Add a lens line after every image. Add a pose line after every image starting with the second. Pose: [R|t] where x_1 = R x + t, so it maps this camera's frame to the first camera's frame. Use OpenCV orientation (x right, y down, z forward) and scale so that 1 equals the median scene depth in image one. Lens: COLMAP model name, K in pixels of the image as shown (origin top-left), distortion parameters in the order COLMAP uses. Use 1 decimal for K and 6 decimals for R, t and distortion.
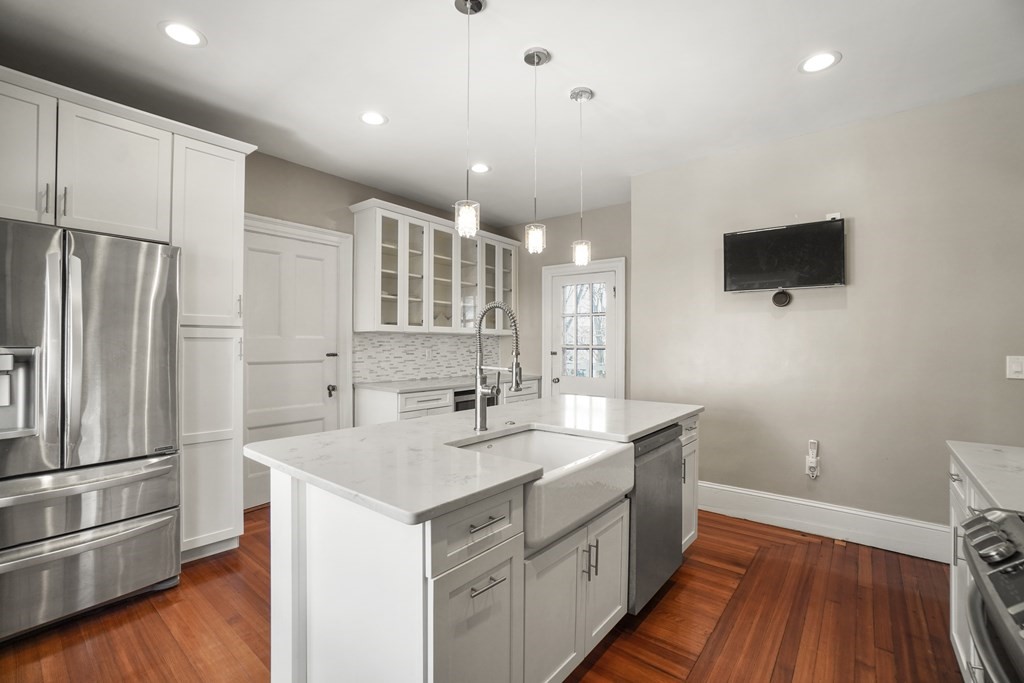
lens RADIAL K [[452.7, 0, 507.0], [0, 452.7, 336.4], [0, 0, 1]] dist [-0.049370, 0.021503]
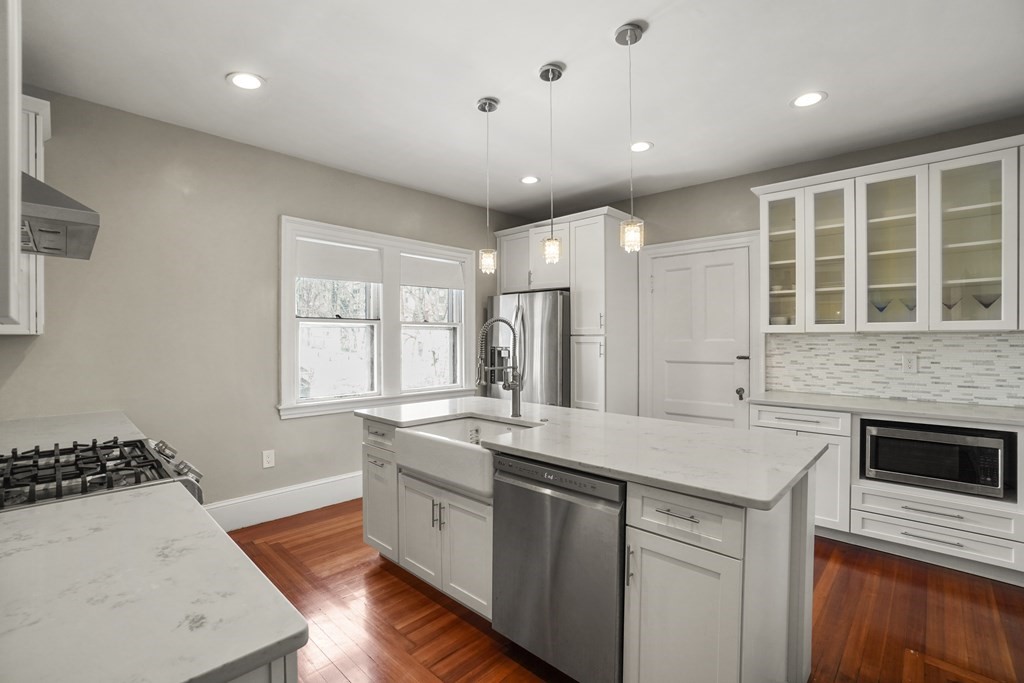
lens RADIAL K [[452.7, 0, 507.0], [0, 452.7, 336.4], [0, 0, 1]] dist [-0.049370, 0.021503]
pose [[-0.060949, -0.013187, -0.998054, 0.606014], [0.014489, 0.999796, -0.014095, 0.000513], [0.998036, -0.015320, -0.060746, 0.525290]]
